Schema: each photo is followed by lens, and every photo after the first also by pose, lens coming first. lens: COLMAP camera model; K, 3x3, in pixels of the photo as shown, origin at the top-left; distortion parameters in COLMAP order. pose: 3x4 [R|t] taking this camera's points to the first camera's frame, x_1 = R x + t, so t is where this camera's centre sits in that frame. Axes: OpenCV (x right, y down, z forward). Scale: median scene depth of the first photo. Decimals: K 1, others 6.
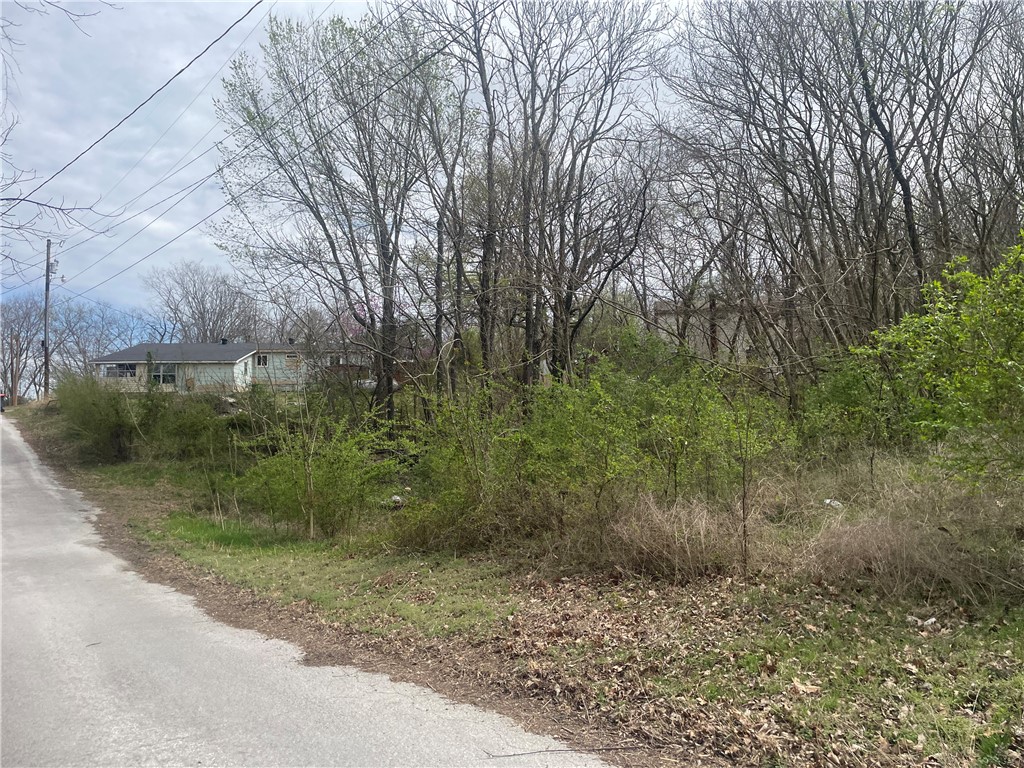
lens RADIAL K [[756.0, 0, 510.5], [0, 756.0, 376.1], [0, 0, 1]] dist [0.040714, -0.062740]
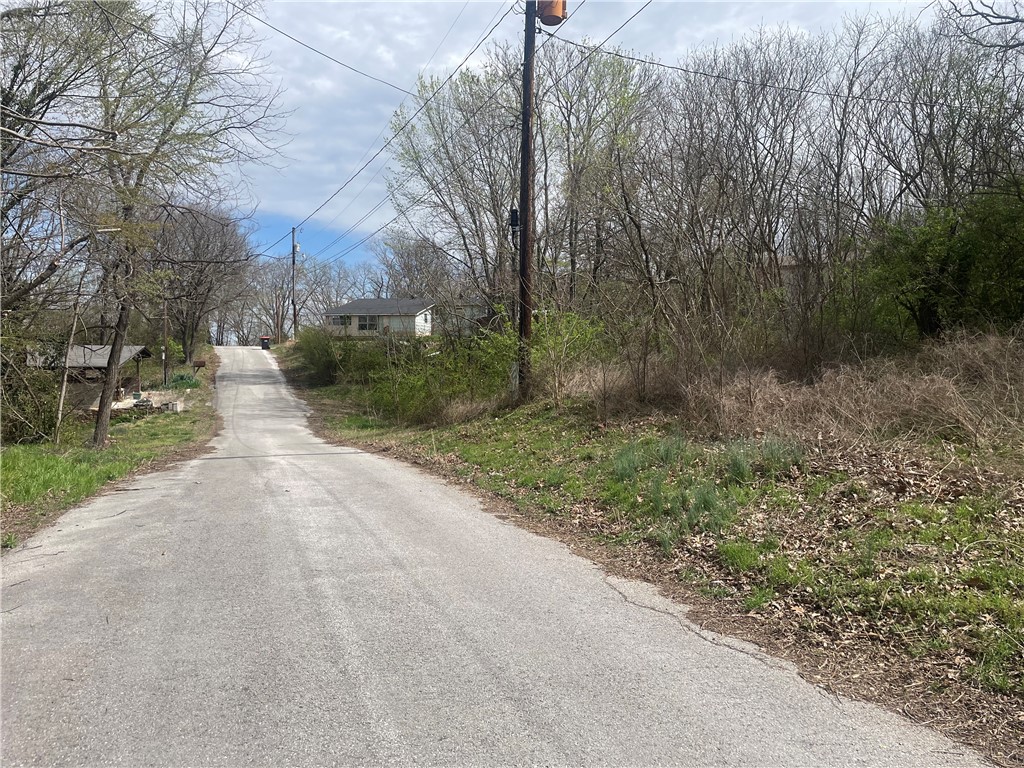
lens RADIAL K [[785.6, 0, 497.5], [0, 785.6, 382.3], [0, 0, 1]] dist [0.063888, -0.055200]
pose [[0.948928, 0.024849, -0.314512, 0.968302], [0.005830, 0.995342, 0.096229, -0.140741], [0.315439, -0.093148, 0.944363, -1.285025]]
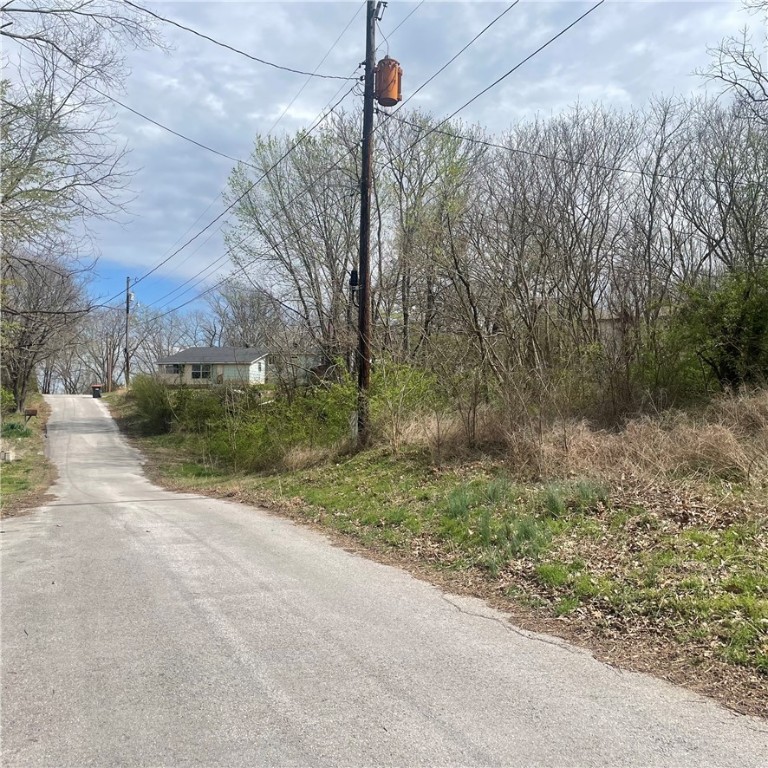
lens RADIAL K [[788.5, 0, 377.7], [0, 788.5, 382.8], [0, 0, 1]] dist [0.064064, 0.000000]
pose [[0.966755, 0.008999, -0.255545, 0.985445], [0.000277, 0.999343, 0.036238, -0.152200], [0.255703, -0.035104, 0.966118, -1.404478]]
